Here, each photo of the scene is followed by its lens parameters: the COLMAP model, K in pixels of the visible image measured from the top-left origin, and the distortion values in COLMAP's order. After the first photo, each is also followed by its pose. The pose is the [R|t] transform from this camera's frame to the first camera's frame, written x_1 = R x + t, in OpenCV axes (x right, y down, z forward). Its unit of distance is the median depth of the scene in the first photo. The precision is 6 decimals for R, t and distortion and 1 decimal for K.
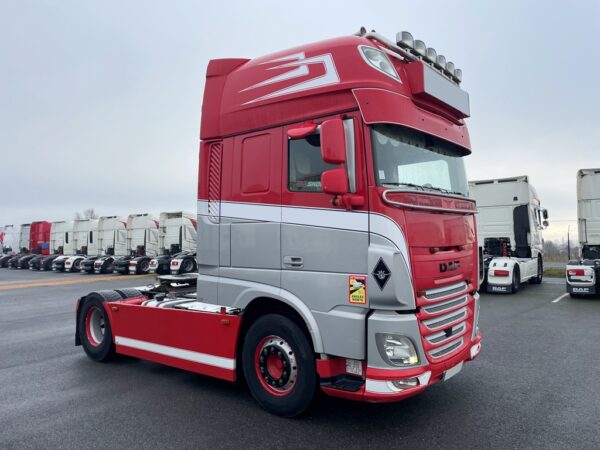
lens RADIAL K [[456.9, 0, 295.9], [0, 456.9, 226.3], [0, 0, 1]] dist [0.083246, -0.023415]
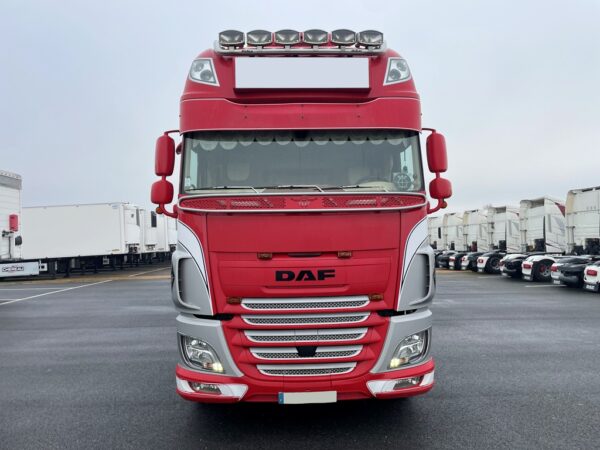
lens RADIAL K [[456.9, 0, 314.2], [0, 456.9, 222.1], [0, 0, 1]] dist [0.083246, -0.023415]
pose [[0.668556, -0.018063, -0.743442, 0.181339], [0.020826, 0.999768, -0.005562, -0.001468], [0.743370, -0.011765, 0.668777, 0.080307]]
